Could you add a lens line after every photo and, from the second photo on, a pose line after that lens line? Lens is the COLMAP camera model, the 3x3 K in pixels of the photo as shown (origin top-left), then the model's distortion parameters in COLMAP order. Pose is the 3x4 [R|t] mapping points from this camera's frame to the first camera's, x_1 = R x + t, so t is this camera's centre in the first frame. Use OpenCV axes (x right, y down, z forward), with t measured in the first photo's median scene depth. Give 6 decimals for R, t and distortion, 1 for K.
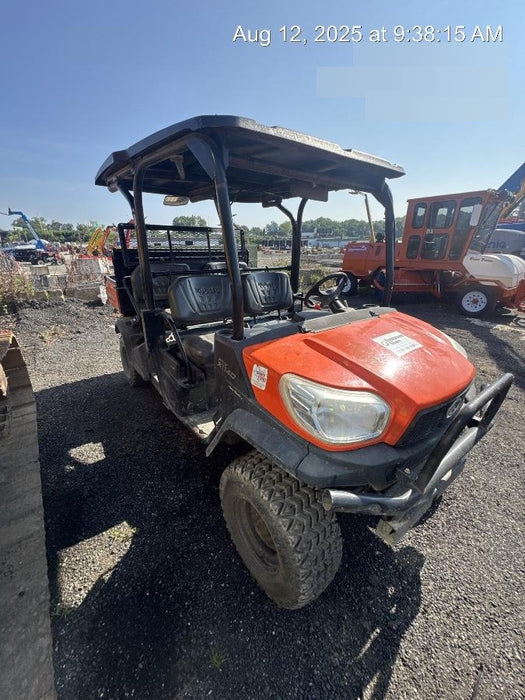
lens RADIAL K [[281.5, 0, 264.2], [0, 281.5, 347.4], [0, 0, 1]] dist [-0.002817, -0.000038]
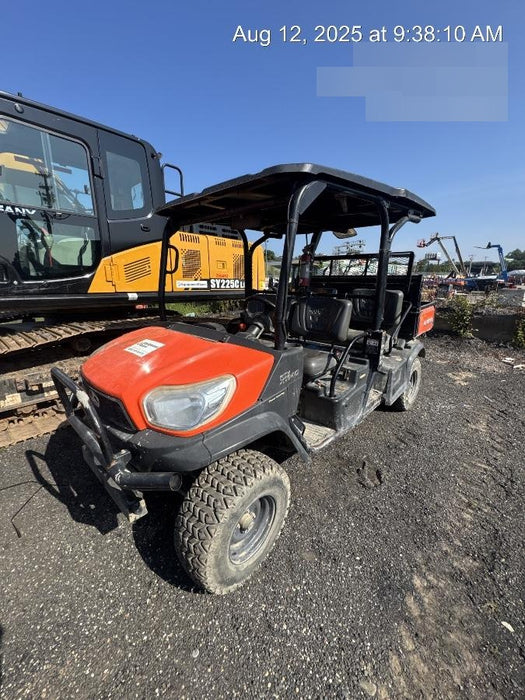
lens RADIAL K [[281.5, 0, 262.2], [0, 281.5, 345.0], [0, 0, 1]] dist [-0.002817, -0.000038]
pose [[0.180190, 0.230956, -0.956133, 1.001064], [-0.333045, 0.928955, 0.161627, -0.224385], [0.925534, 0.289312, 0.244308, 0.686155]]
